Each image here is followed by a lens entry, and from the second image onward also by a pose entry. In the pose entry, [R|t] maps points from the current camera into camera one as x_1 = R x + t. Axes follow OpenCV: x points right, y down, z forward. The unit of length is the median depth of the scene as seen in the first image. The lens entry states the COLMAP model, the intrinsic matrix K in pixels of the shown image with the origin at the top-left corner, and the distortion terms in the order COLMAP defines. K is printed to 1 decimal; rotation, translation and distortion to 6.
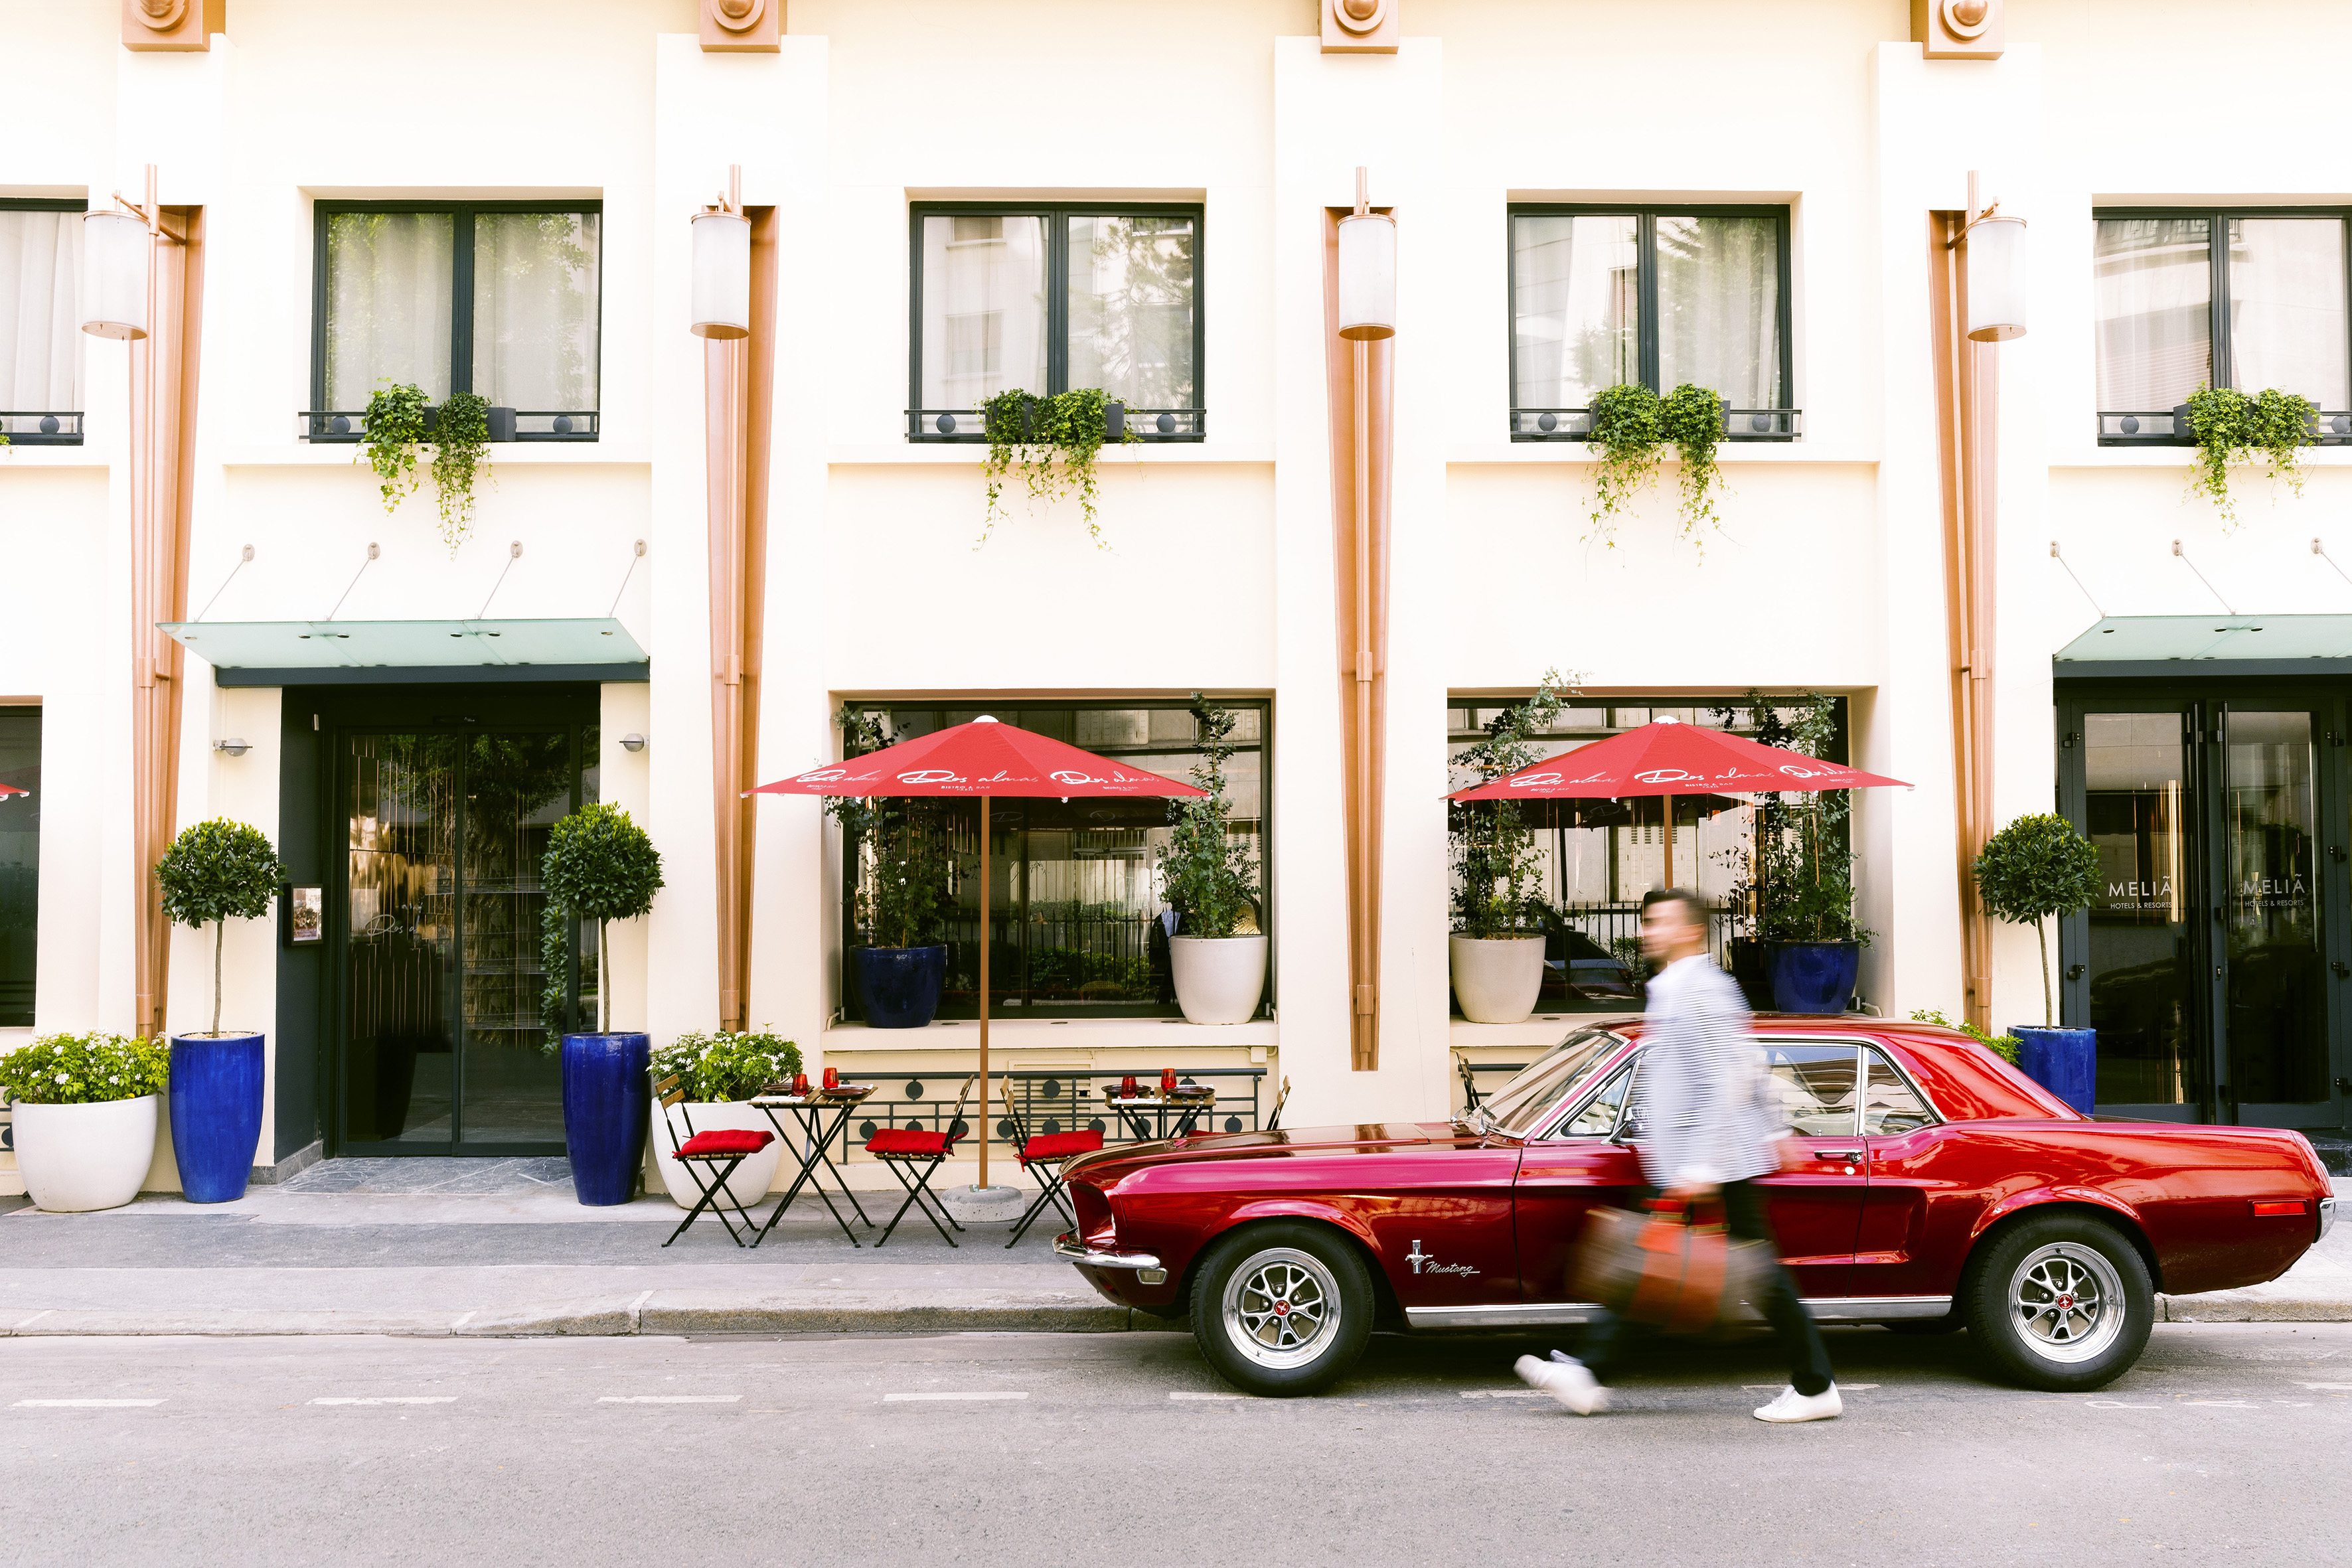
lens RADIAL K [[2920.9, 0, 1176.0], [0, 2920.9, 784.0], [0, 0, 1]] dist [-0.010375, -0.011304]
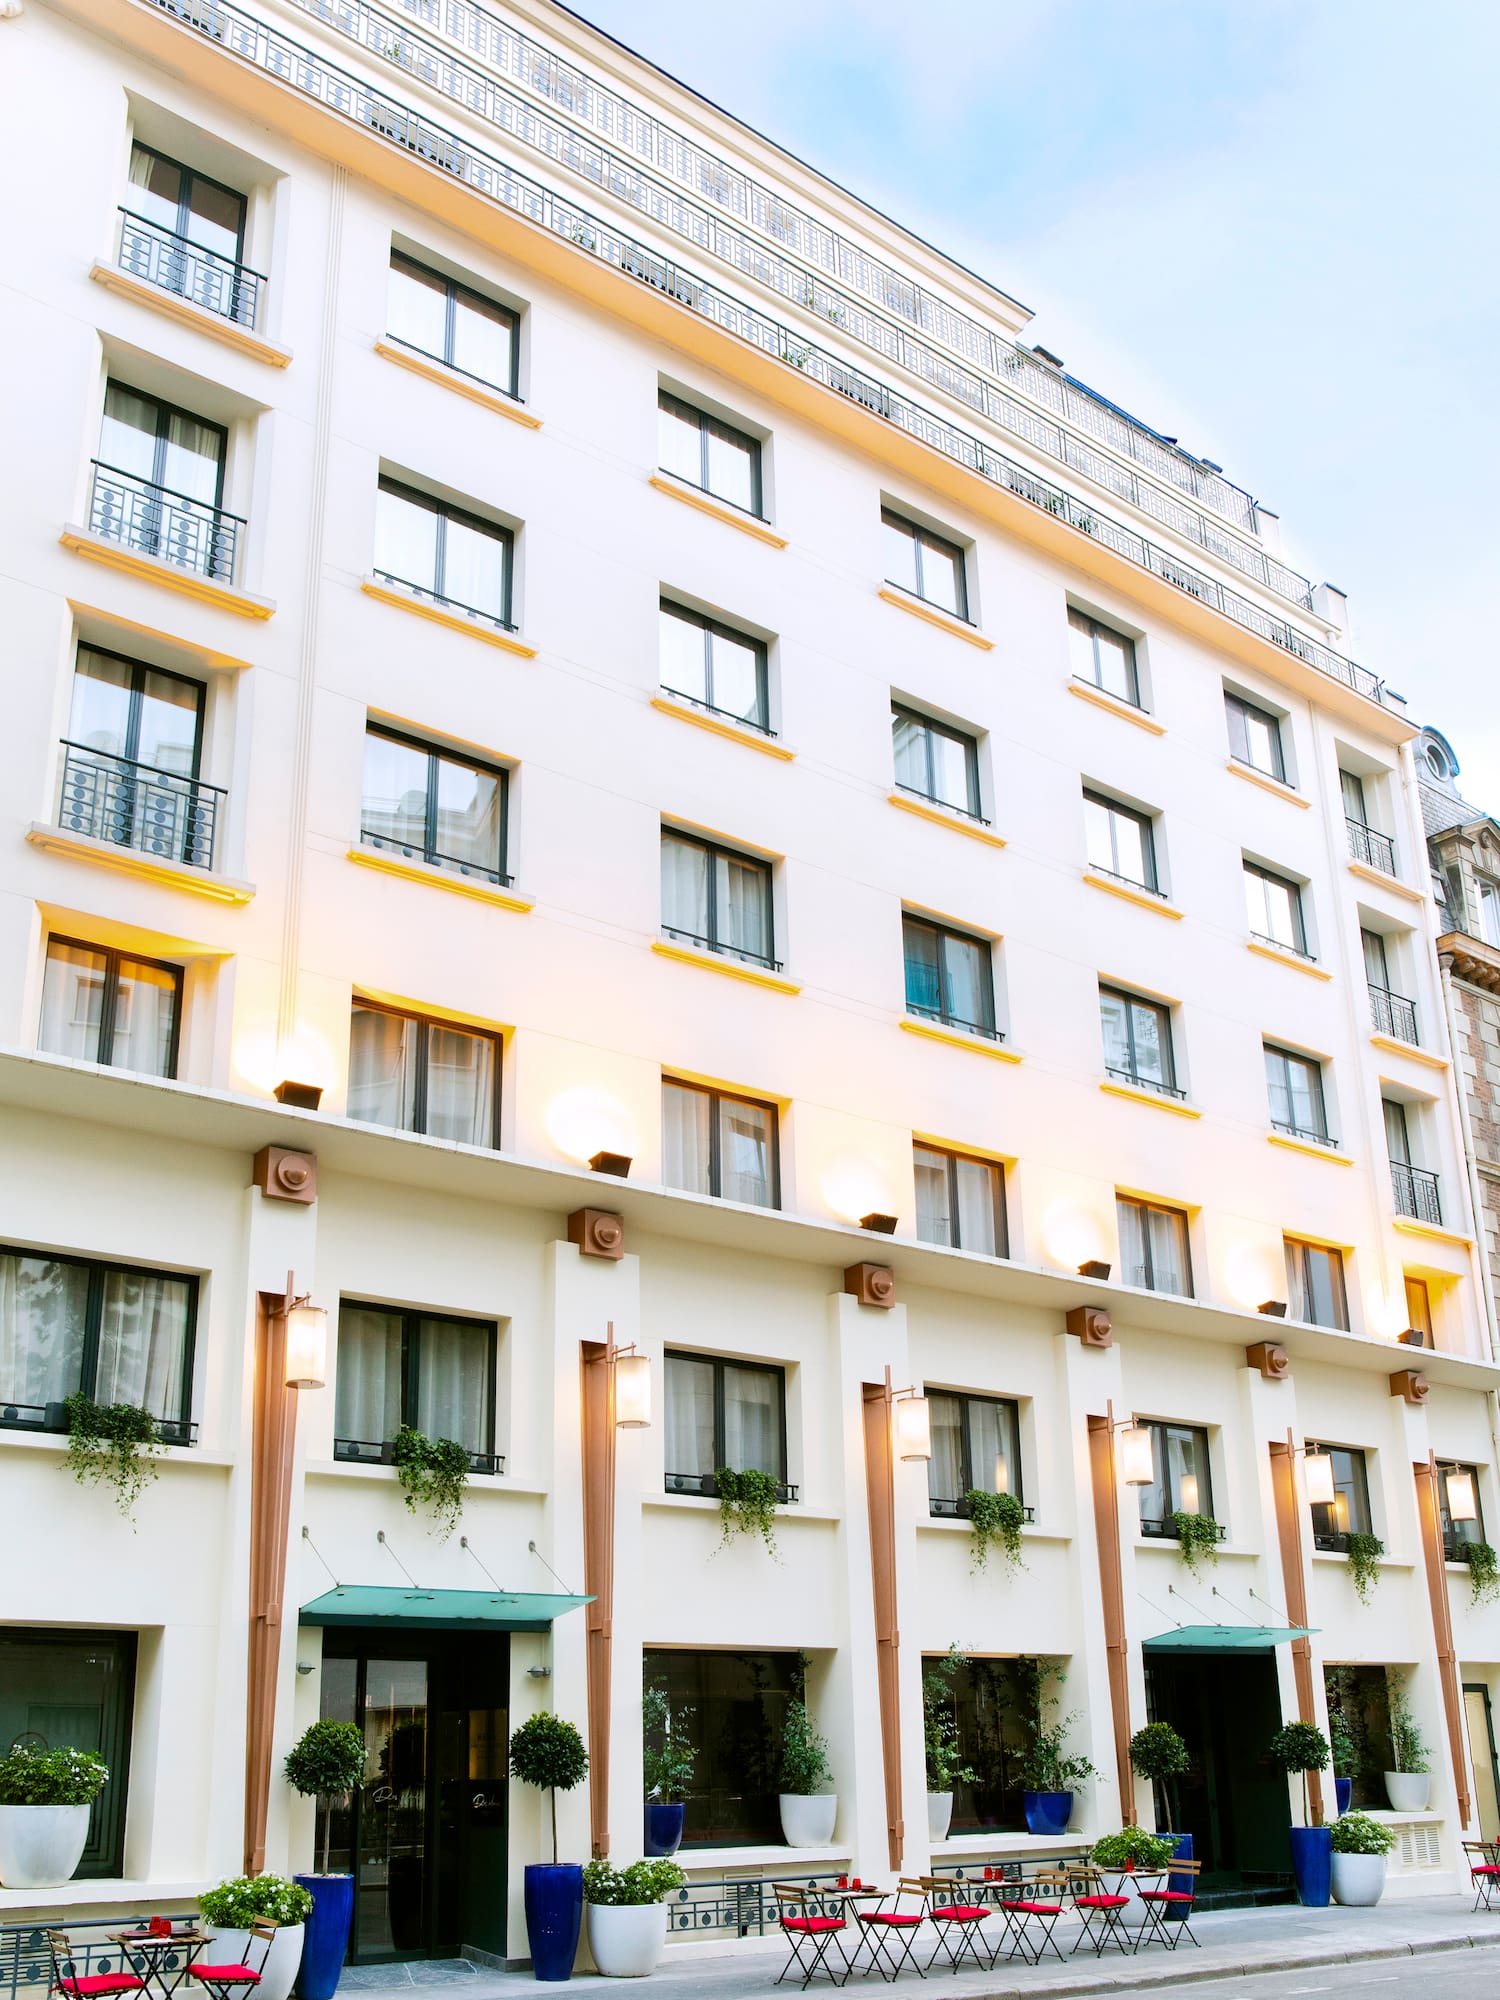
lens RADIAL K [[2307.5, 0, 750.0], [0, 2307.5, 1000.0], [0, 0, 1]] dist [-0.016114, -0.000163]
pose [[0.740091, 0.207361, 0.639739, -0.970008], [-0.012324, 0.955298, -0.295387, 0.005235], [-0.672393, 0.210729, 0.709563, -0.050670]]
